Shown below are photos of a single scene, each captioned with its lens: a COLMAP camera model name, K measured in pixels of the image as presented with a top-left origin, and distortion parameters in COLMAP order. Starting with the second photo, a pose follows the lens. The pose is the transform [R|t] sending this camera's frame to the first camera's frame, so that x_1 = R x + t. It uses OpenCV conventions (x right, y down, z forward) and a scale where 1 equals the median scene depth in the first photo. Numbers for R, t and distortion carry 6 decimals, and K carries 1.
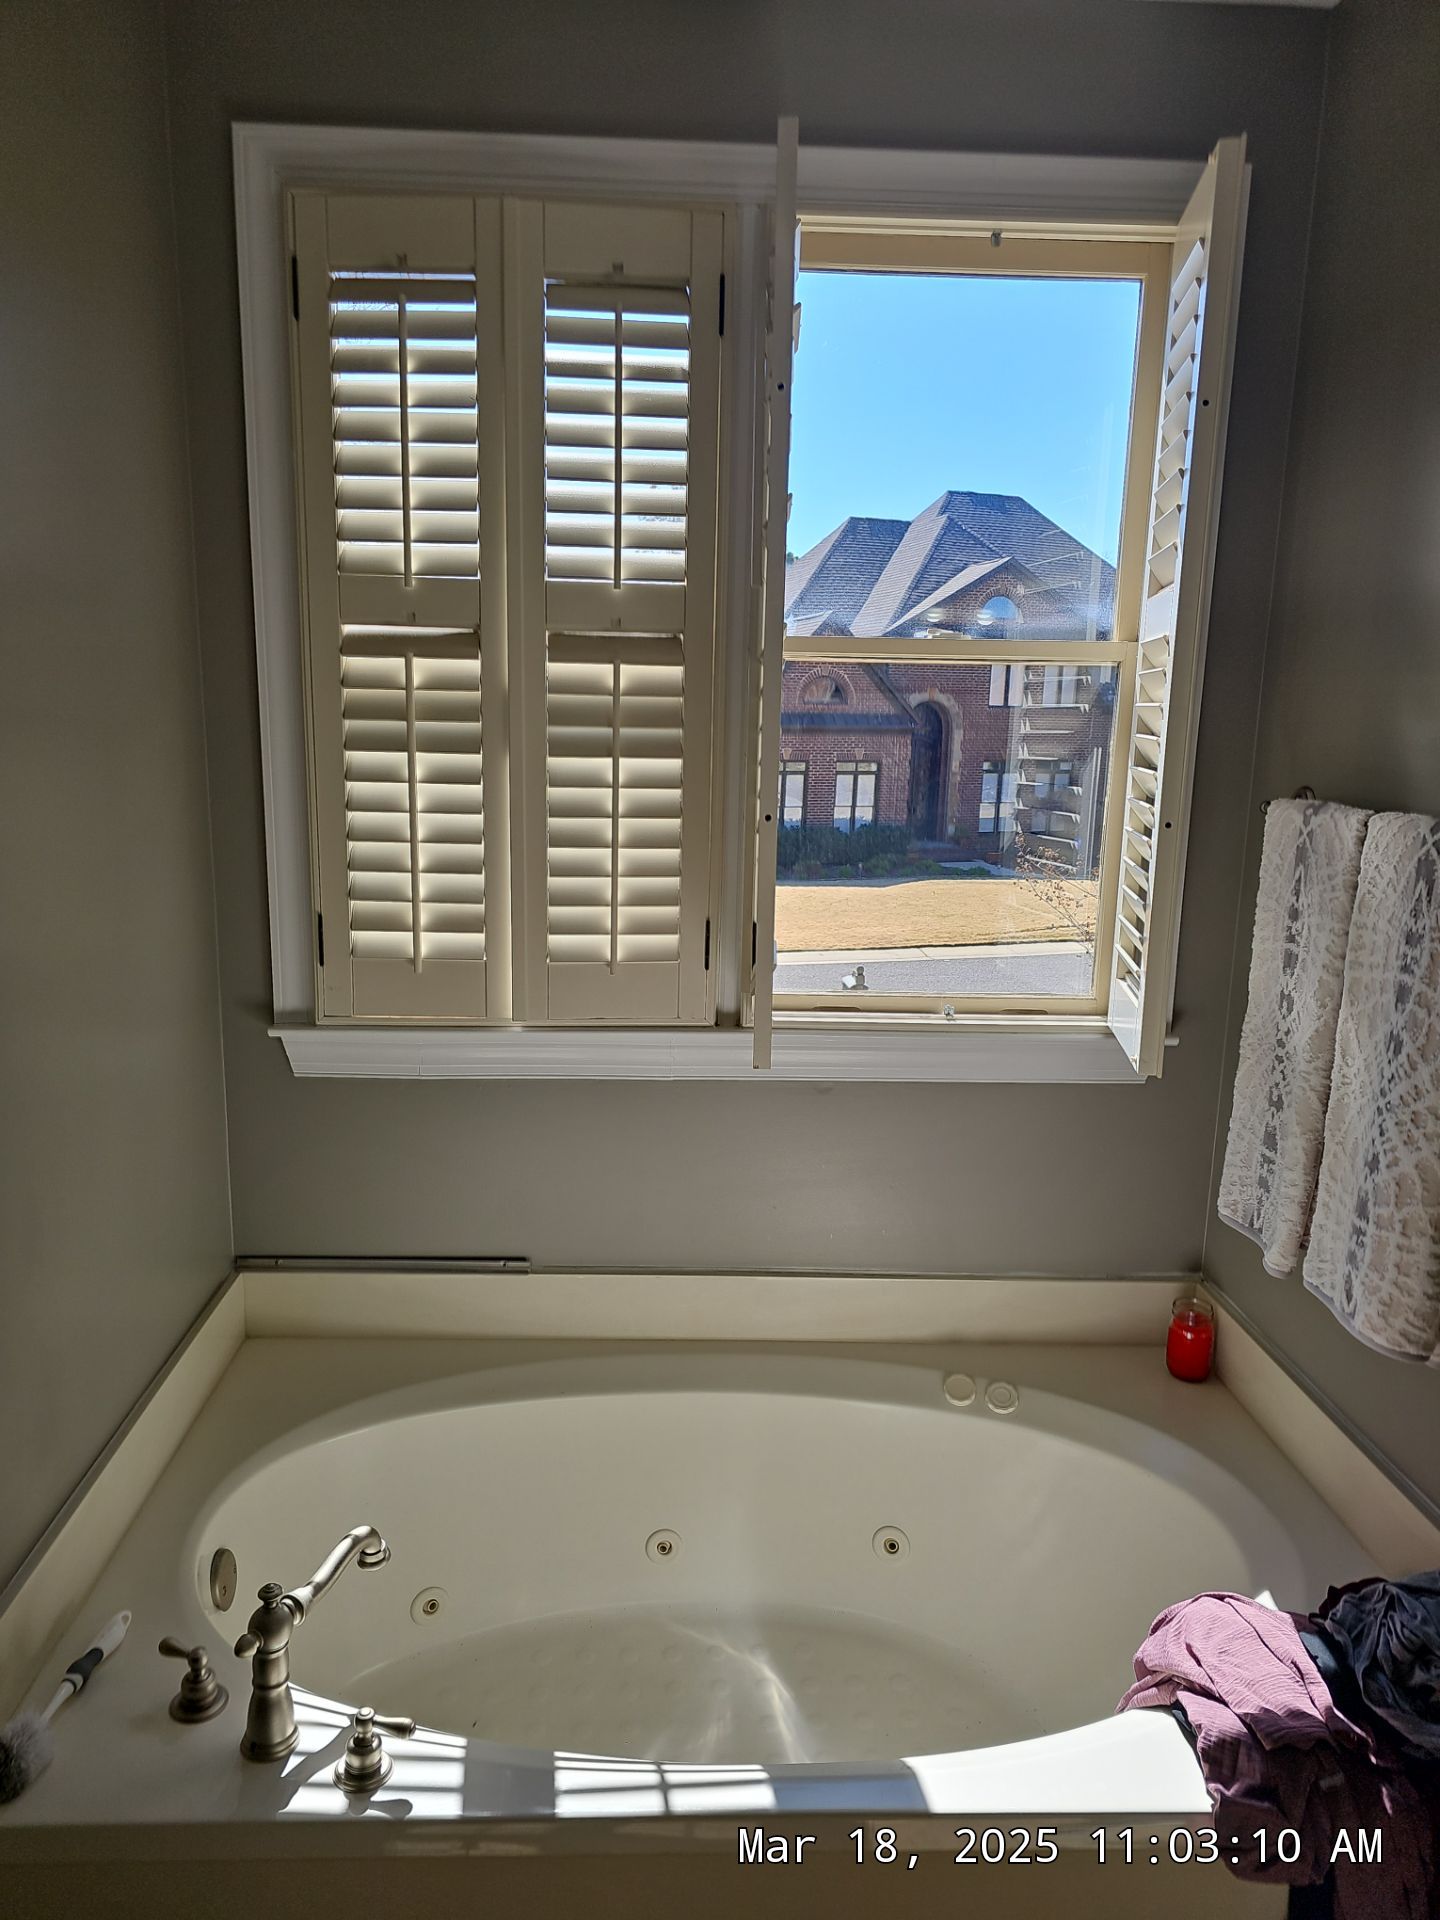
lens RADIAL K [[1265.3, 0, 694.3], [0, 1265.3, 961.3], [0, 0, 1]] dist [0.107853, -0.180347]
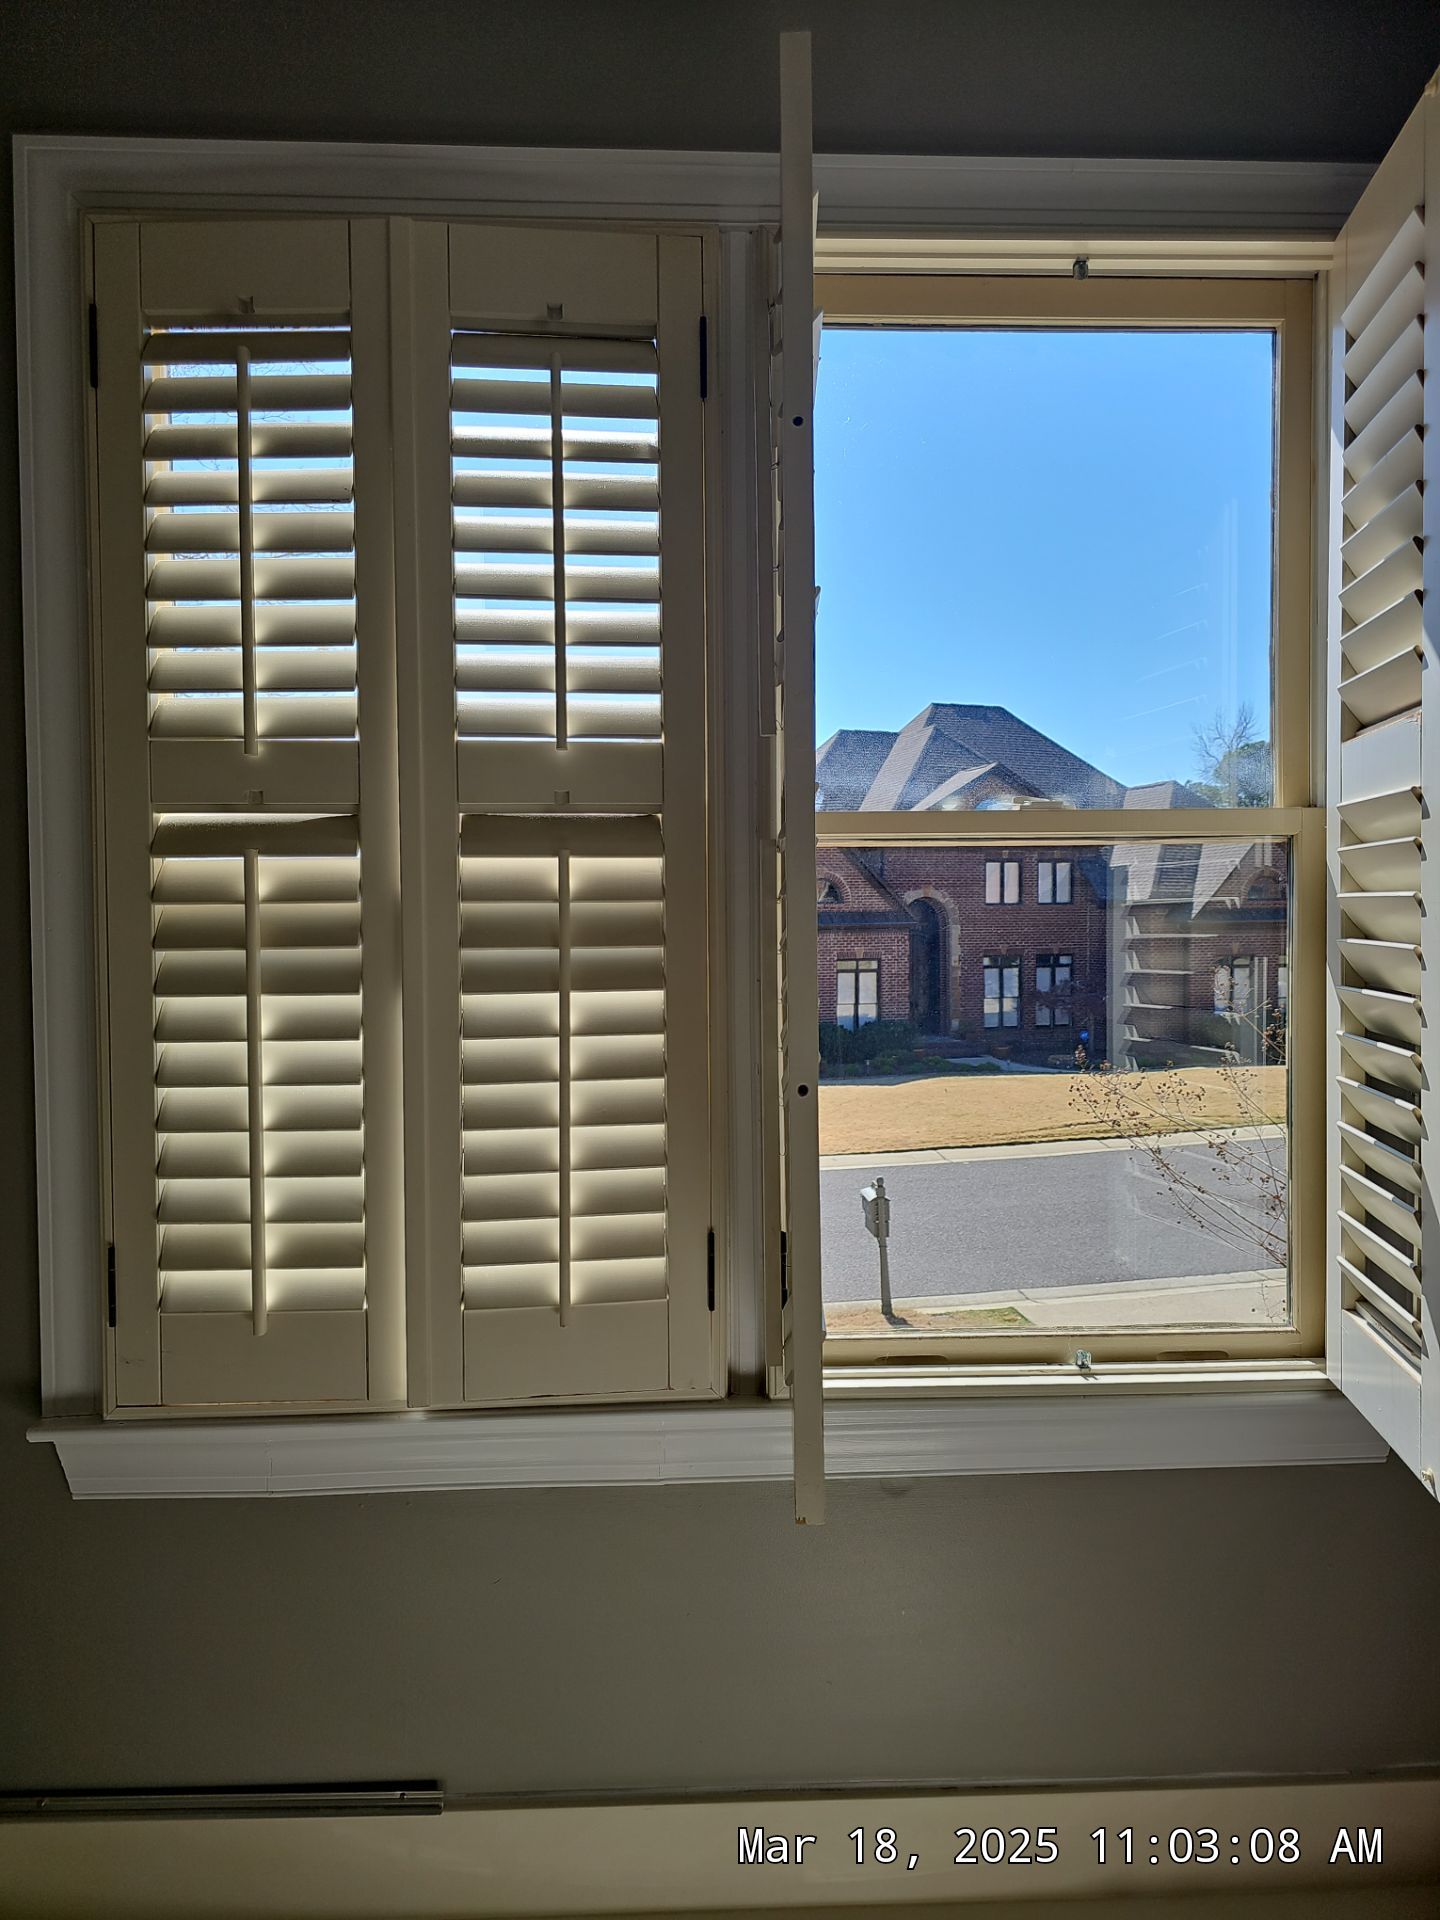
lens RADIAL K [[1277.9, 0, 705.9], [0, 1277.9, 955.7], [0, 0, 1]] dist [0.041241, -0.037471]
pose [[0.999579, -0.028207, 0.006869, 0.008461], [0.028947, 0.986374, -0.161954, -0.069531], [-0.002207, 0.162084, 0.986774, 0.339619]]
